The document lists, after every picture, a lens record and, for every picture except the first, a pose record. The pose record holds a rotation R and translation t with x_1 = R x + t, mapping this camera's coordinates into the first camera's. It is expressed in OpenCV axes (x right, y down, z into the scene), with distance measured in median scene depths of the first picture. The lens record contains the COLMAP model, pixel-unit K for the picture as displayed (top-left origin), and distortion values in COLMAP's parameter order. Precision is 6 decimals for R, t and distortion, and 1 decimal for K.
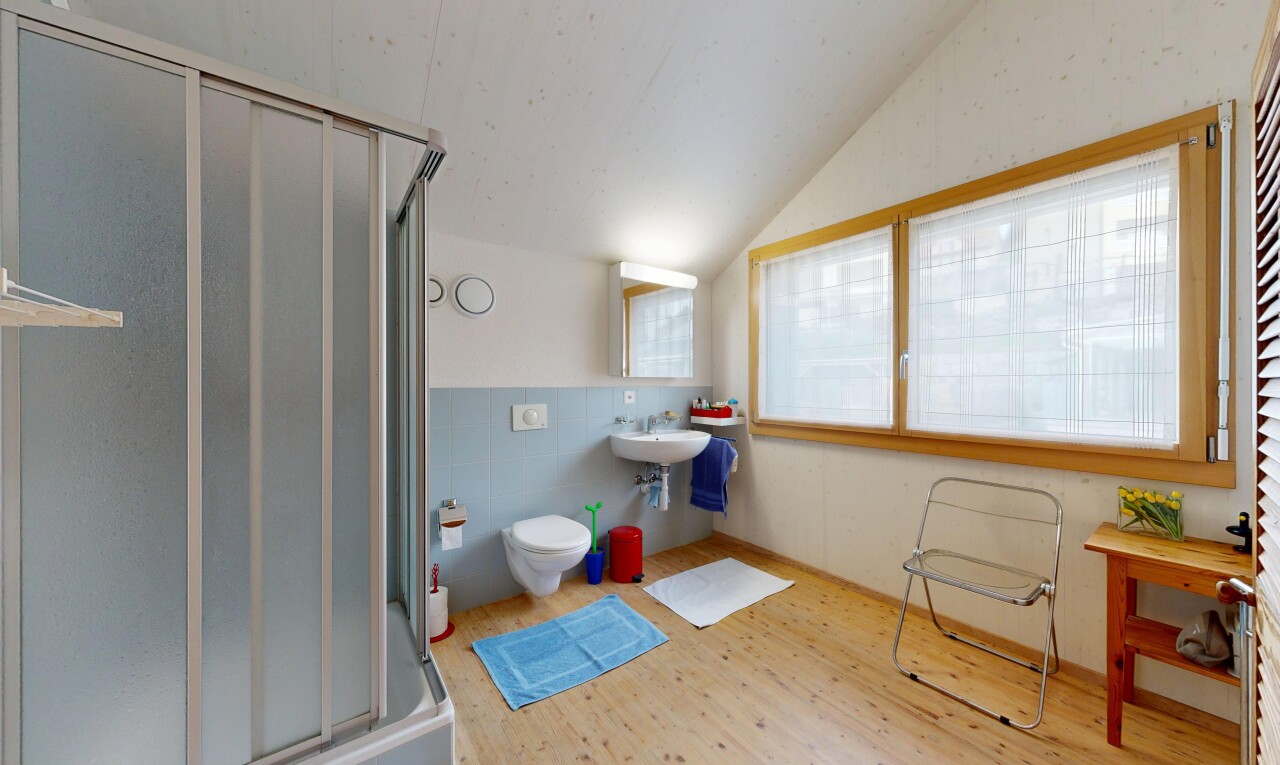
lens RADIAL K [[432.9, 0, 641.1], [0, 432.9, 383.8], [0, 0, 1]] dist [0.000617, -0.000079]
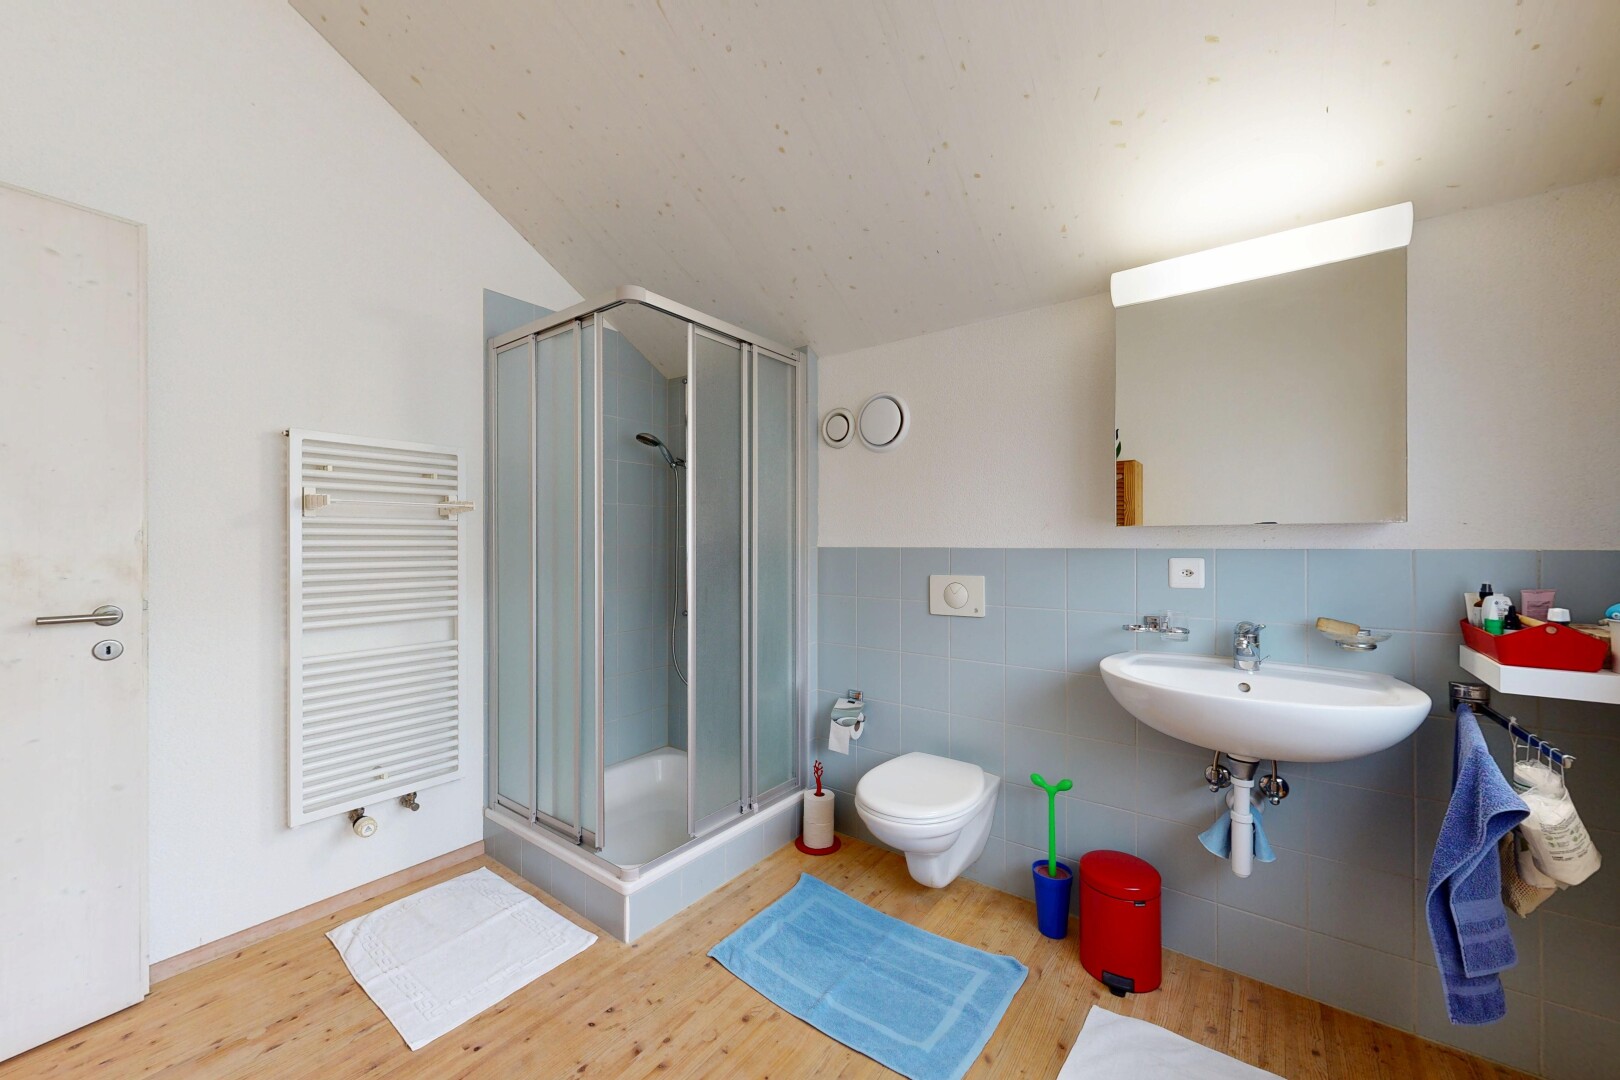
lens RADIAL K [[604.4, 0, 809.8], [0, 604.4, 547.7], [0, 0, 1]] dist [0.001696, 0.000142]
pose [[0.272729, 0.005481, -0.962075, 0.526229], [0.002969, 0.999974, 0.006539, 0.001673], [0.962086, -0.004639, 0.272705, 0.566202]]
